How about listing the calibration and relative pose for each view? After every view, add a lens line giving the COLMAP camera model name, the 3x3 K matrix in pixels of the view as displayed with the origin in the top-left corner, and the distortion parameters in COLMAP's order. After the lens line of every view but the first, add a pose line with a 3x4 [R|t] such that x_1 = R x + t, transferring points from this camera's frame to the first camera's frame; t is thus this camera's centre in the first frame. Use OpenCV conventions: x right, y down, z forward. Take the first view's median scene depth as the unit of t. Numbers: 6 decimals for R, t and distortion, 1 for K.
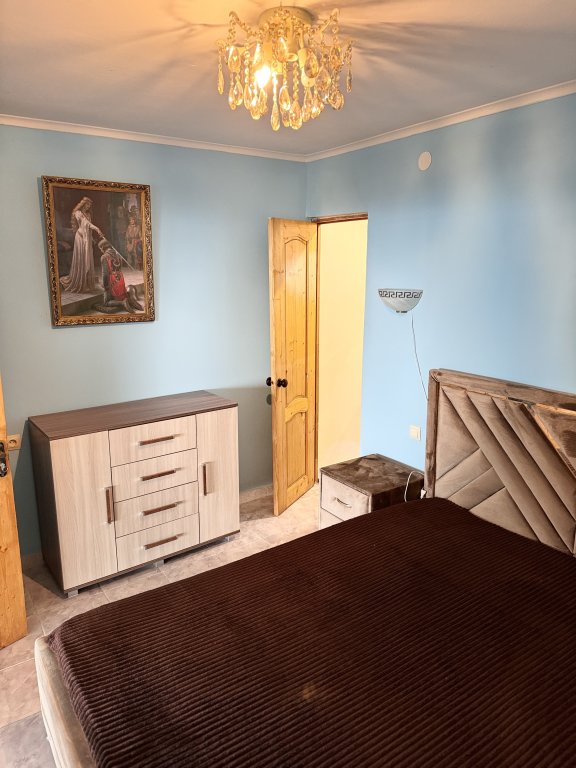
lens RADIAL K [[538.3, 0, 288.0], [0, 538.3, 384.0], [0, 0, 1]] dist [-0.001020, -0.000555]
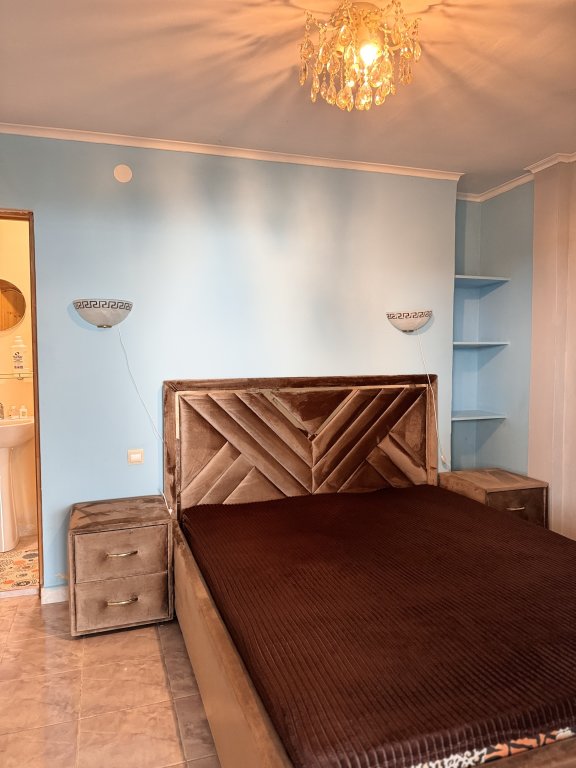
lens RADIAL K [[534.3, 0, 288.0], [0, 534.3, 384.0], [0, 0, 1]] dist [0.002378, 0.000405]
pose [[0.271055, -0.065279, 0.960348, -0.663785], [0.223866, 0.974615, 0.003063, 0.029108], [-0.936169, 0.214159, 0.278788, 0.547849]]
